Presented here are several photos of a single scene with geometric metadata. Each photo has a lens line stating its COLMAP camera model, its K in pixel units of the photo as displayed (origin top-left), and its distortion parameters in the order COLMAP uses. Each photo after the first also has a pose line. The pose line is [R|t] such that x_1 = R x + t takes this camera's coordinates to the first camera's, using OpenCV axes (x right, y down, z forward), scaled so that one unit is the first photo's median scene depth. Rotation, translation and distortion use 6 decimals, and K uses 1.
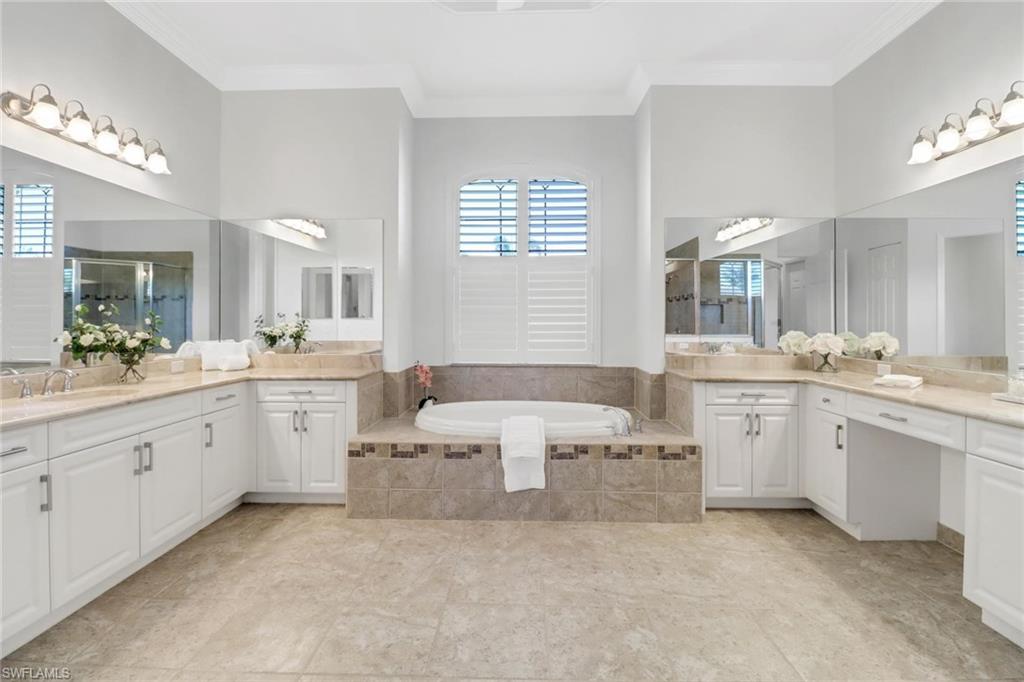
lens RADIAL K [[486.7, 0, 507.5], [0, 486.7, 316.7], [0, 0, 1]] dist [-0.009333, -0.010696]
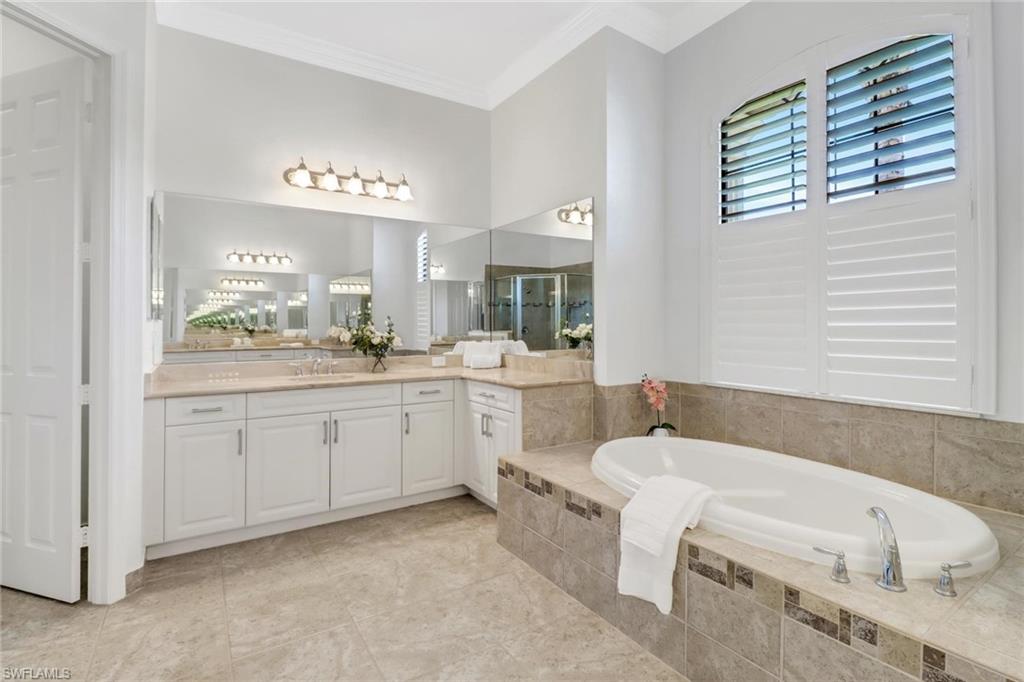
lens RADIAL K [[494.9, 0, 507.7], [0, 494.9, 324.3], [0, 0, 1]] dist [0.001691, -0.012793]
pose [[0.555174, -0.001668, -0.831732, 0.444016], [0.010597, 0.999931, 0.005068, 0.008960], [0.831666, -0.011628, 0.555154, 0.516381]]
